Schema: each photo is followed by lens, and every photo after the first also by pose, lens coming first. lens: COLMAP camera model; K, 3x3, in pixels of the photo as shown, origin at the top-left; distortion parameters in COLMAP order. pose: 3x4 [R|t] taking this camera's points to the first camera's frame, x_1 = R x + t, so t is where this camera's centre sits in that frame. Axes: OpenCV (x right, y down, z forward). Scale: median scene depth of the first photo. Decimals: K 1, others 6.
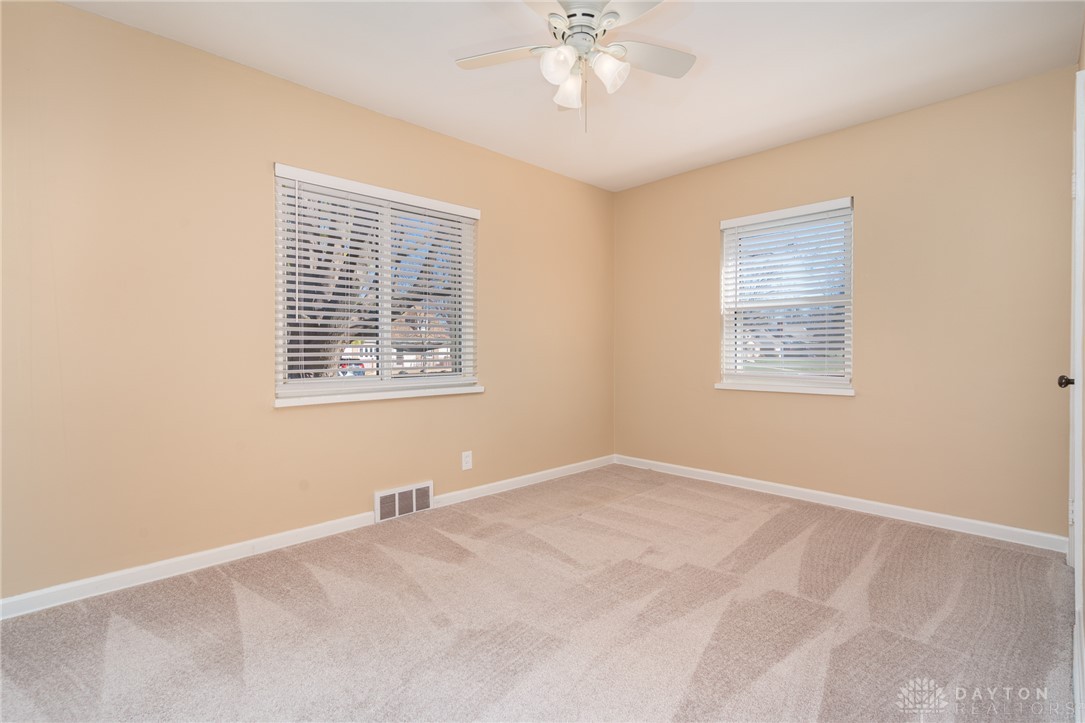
lens RADIAL K [[491.7, 0, 542.5], [0, 491.7, 361.5], [0, 0, 1]] dist [-0.016069, -0.000048]
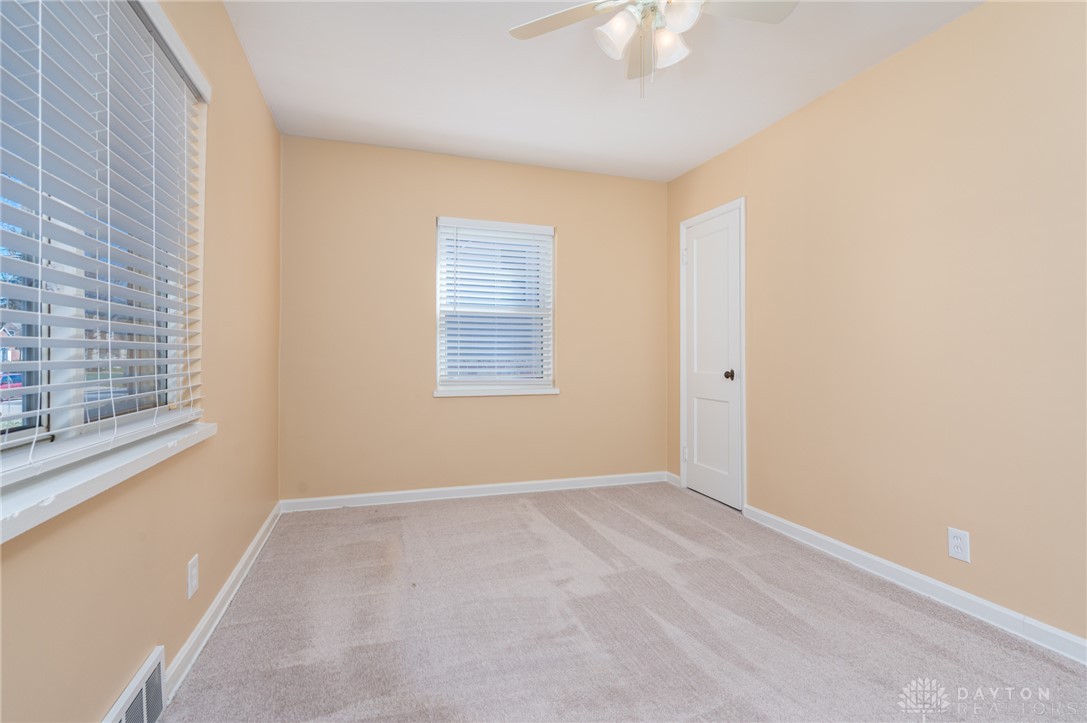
lens RADIAL K [[492.6, 0, 543.5], [0, 492.6, 361.5], [0, 0, 1]] dist [-0.016069, -0.000048]
pose [[0.449245, -0.004812, 0.893396, -0.478389], [0.014541, 0.999892, -0.001926, -0.008162], [-0.893290, 0.013856, 0.449267, 0.514216]]
